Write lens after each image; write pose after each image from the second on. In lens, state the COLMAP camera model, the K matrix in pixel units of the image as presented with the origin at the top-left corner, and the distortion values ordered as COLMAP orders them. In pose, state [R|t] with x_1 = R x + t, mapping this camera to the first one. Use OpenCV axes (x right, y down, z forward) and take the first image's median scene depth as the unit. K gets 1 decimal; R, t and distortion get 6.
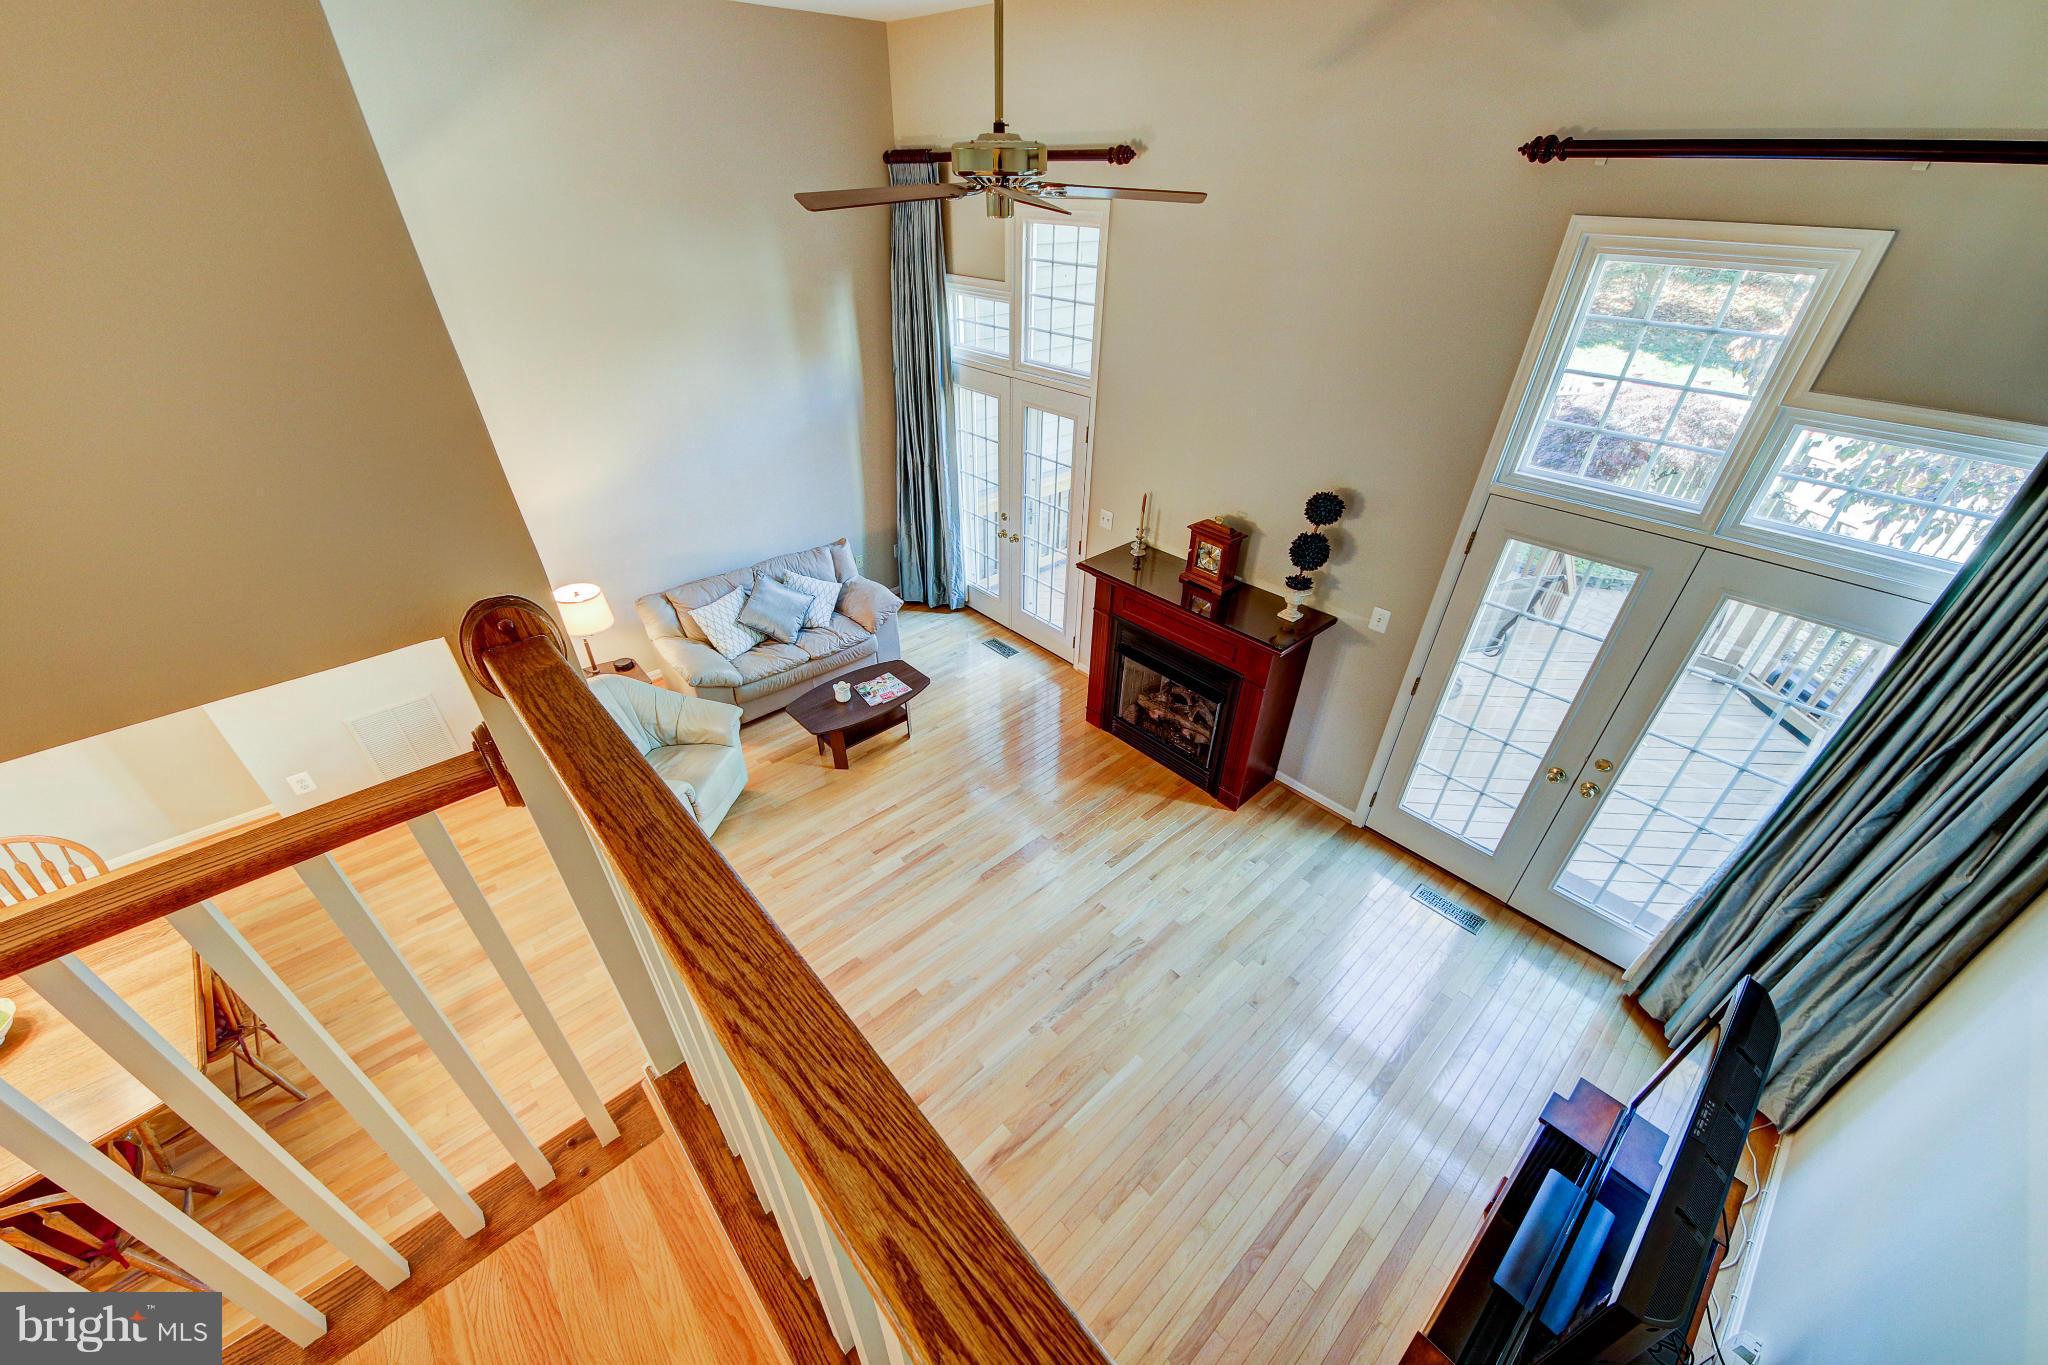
lens RADIAL K [[759.7, 0, 1016.6], [0, 759.7, 697.7], [0, 0, 1]] dist [0.055249, -0.023690]
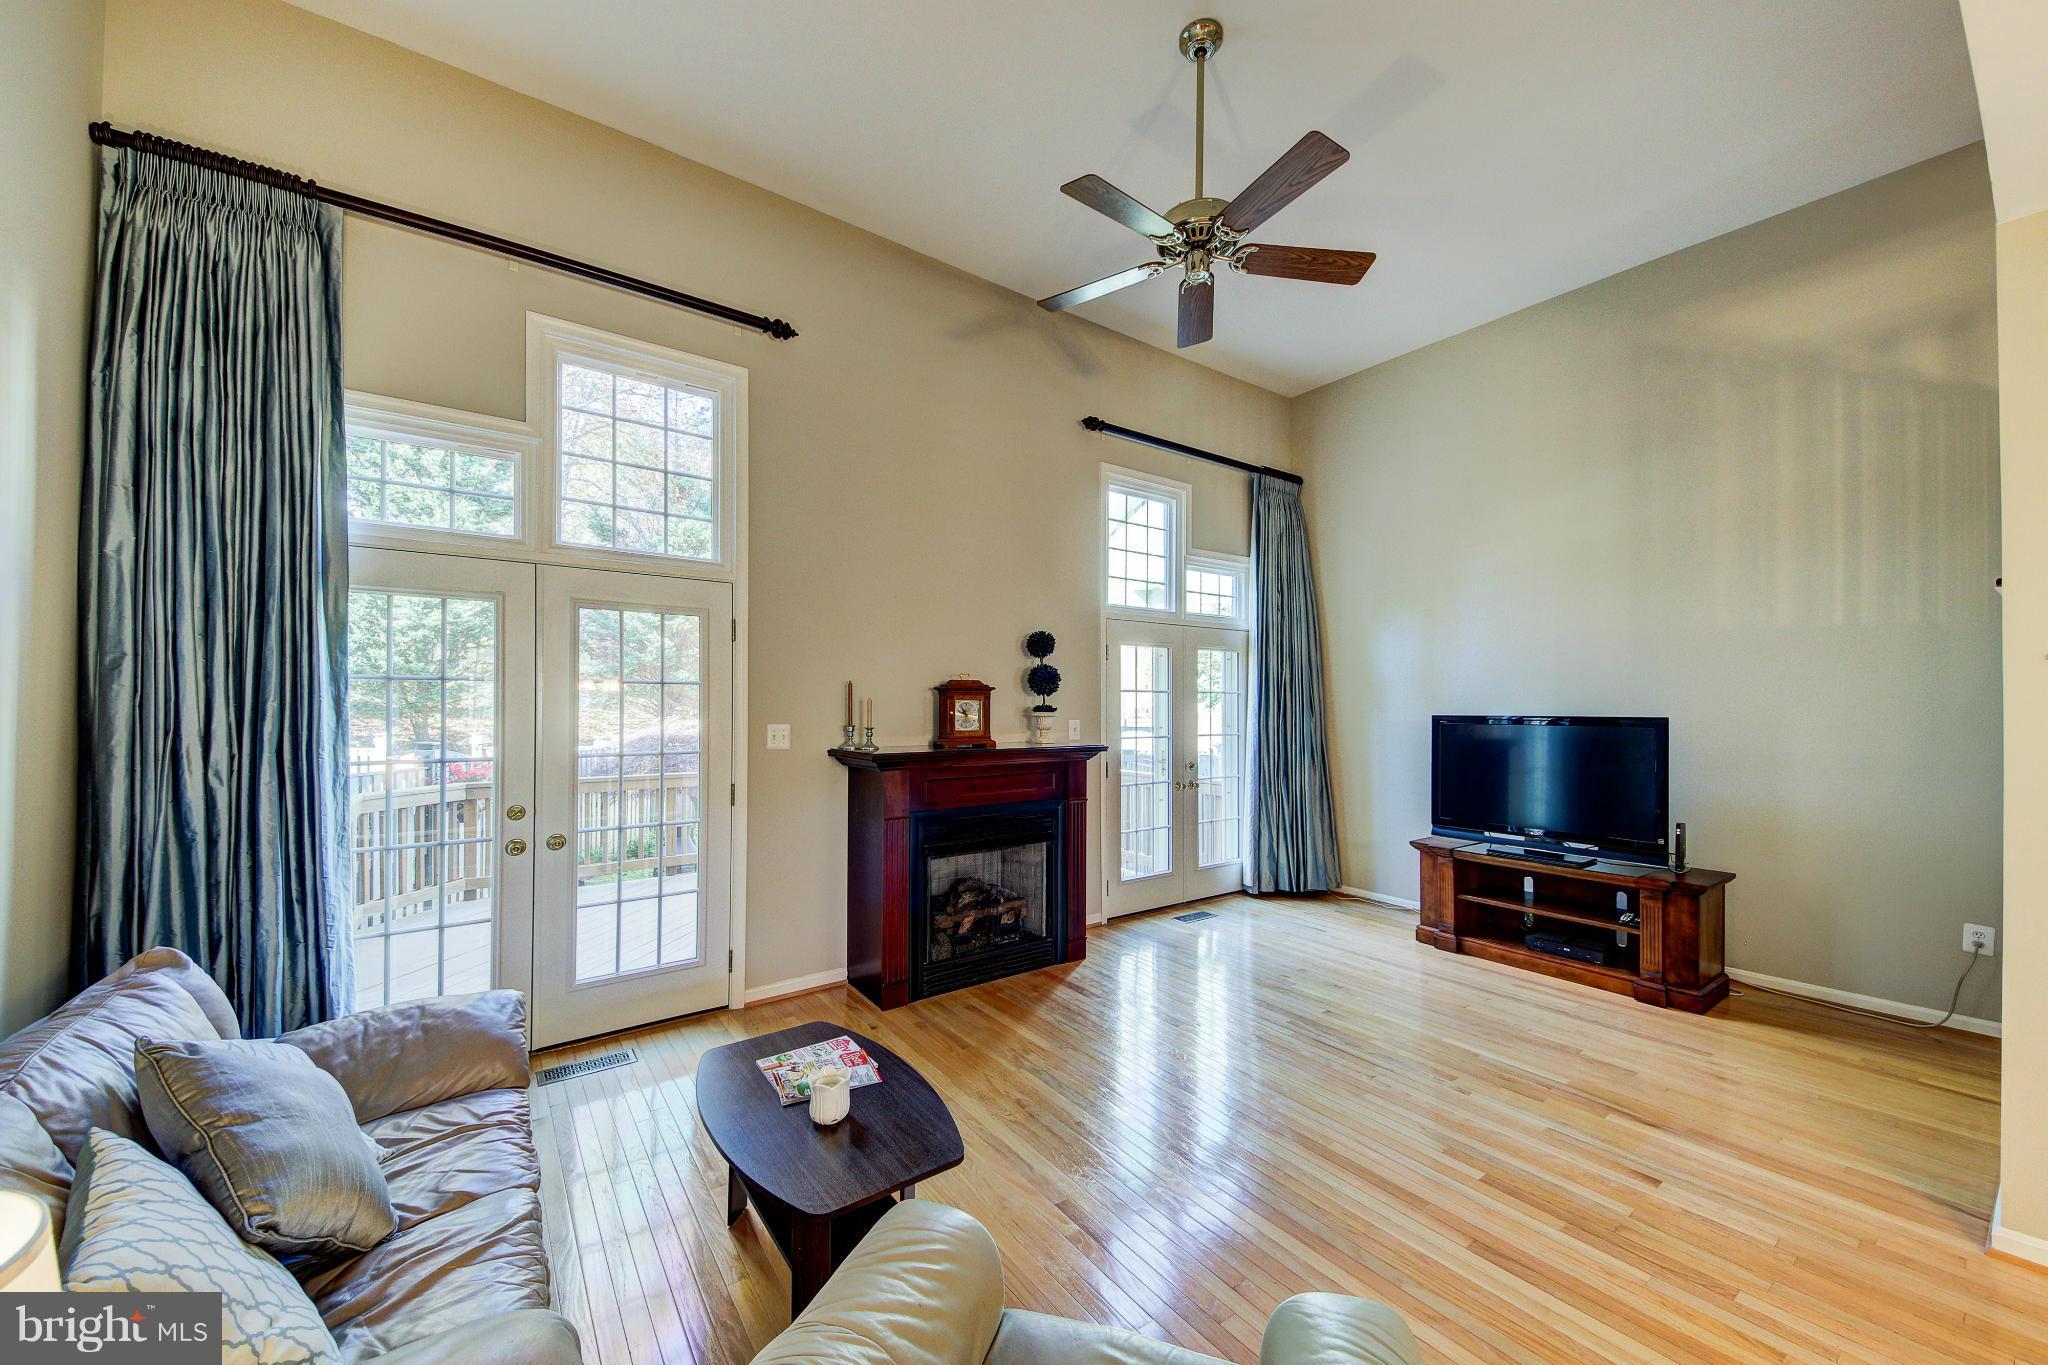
lens RADIAL K [[759.7, 0, 1016.6], [0, 759.7, 697.7], [0, 0, 1]] dist [0.055249, -0.023690]
pose [[0.109724, 0.003649, 0.993955, -0.631516], [0.561311, 0.825049, -0.064993, -0.097272], [-0.820299, 0.565049, 0.088480, 0.787403]]
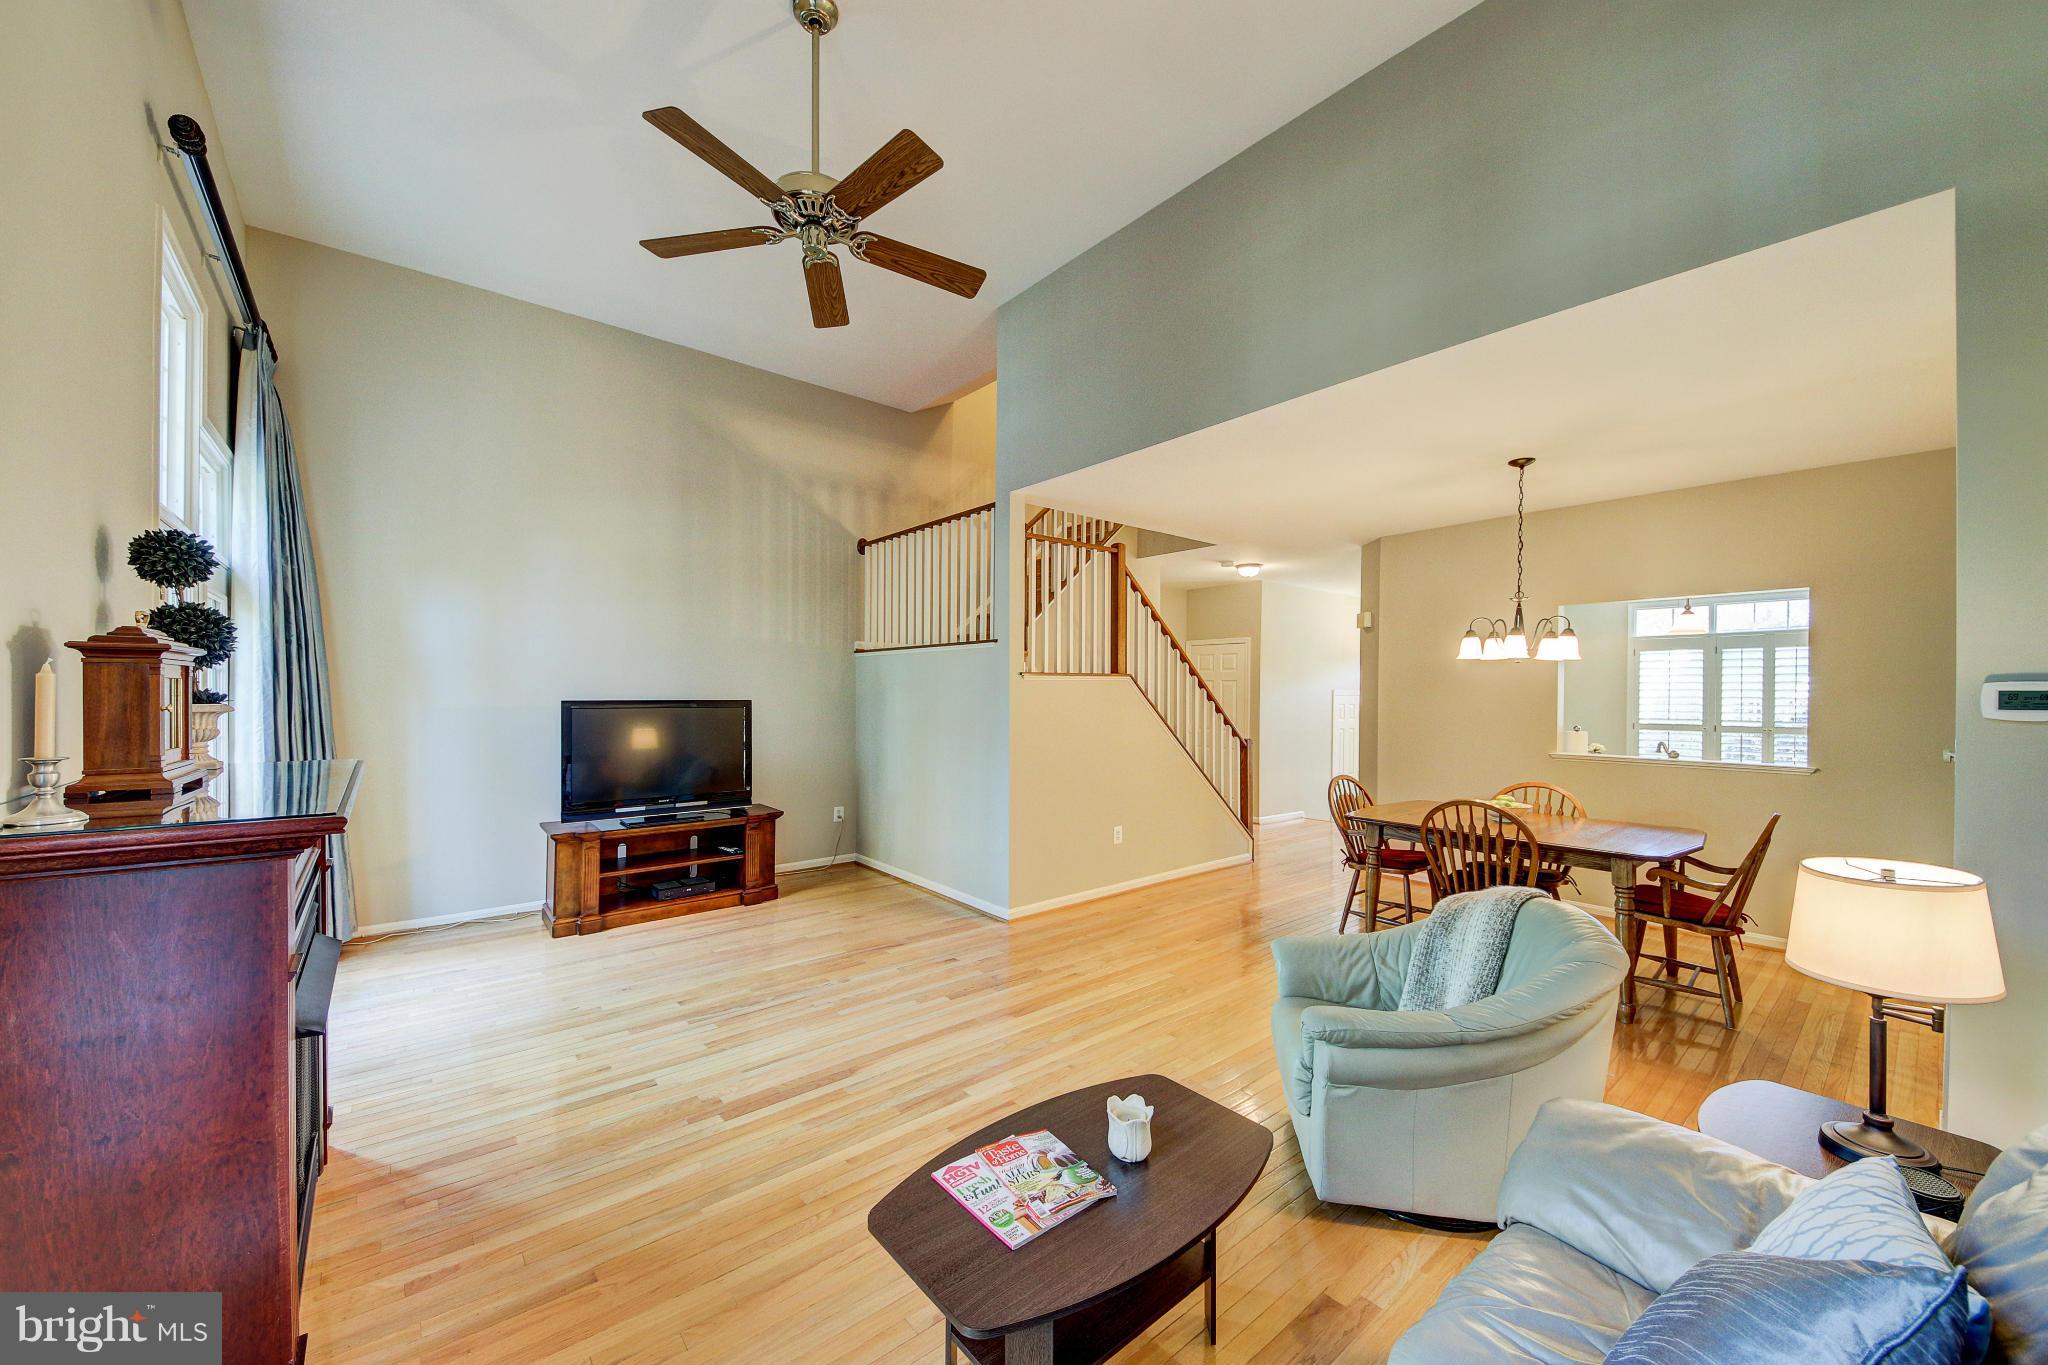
lens RADIAL K [[759.7, 0, 1016.6], [0, 759.7, 697.7], [0, 0, 1]] dist [0.055249, -0.023690]
pose [[-0.999388, -0.015402, 0.031421, -0.186335], [0.005237, 0.821978, 0.569496, -0.389317], [-0.034598, 0.569312, -0.821394, 1.214918]]
